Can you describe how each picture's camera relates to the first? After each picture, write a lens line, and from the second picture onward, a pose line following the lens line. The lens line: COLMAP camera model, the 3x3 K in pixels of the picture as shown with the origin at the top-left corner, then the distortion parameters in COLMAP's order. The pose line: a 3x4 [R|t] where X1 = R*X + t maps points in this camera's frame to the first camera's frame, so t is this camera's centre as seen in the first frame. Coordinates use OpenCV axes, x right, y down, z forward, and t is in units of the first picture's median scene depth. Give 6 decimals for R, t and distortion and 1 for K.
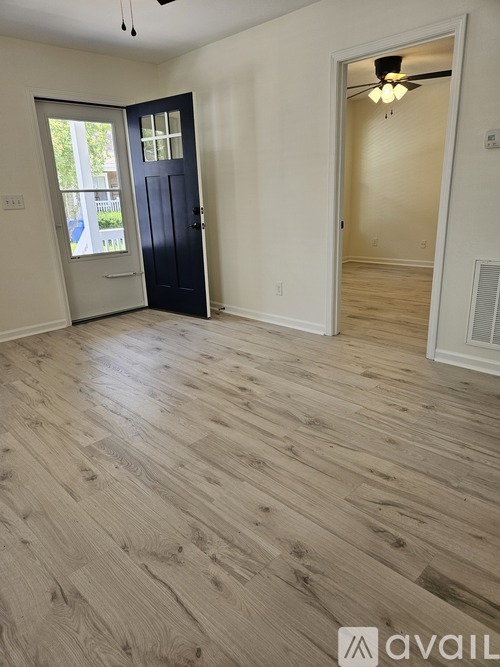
lens RADIAL K [[450.7, 0, 250.0], [0, 450.7, 333.5], [0, 0, 1]] dist [0.062749, -0.045476]
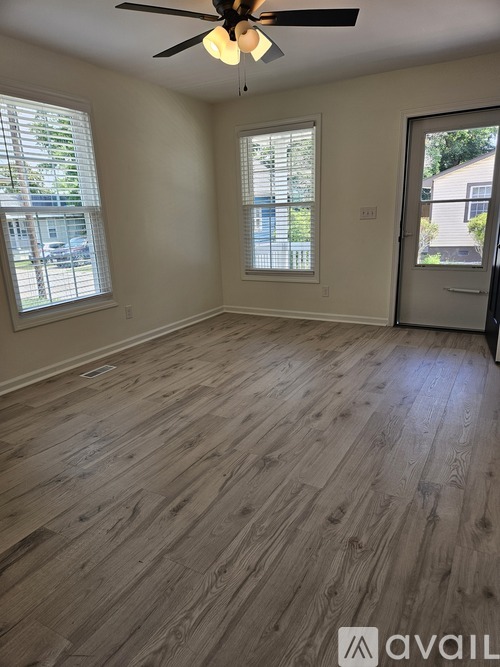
lens RADIAL K [[450.7, 0, 250.0], [0, 450.7, 333.5], [0, 0, 1]] dist [0.062749, -0.045476]
pose [[0.264879, 0.276627, -0.923752, 0.901669], [-0.265057, 0.941954, 0.206075, -0.231317], [0.927138, 0.190262, 0.322825, 0.587656]]
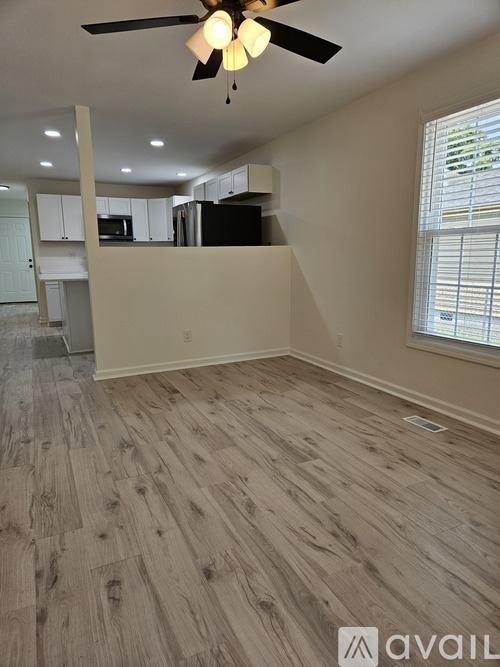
lens RADIAL K [[429.1, 0, 252.1], [0, 429.1, 348.6], [0, 0, 1]] dist [0.046710, -0.041587]
pose [[-0.946376, -0.018068, 0.322562, -0.498254], [0.143612, 0.870836, 0.470127, -0.479607], [-0.289393, 0.491241, -0.821544, 1.638763]]
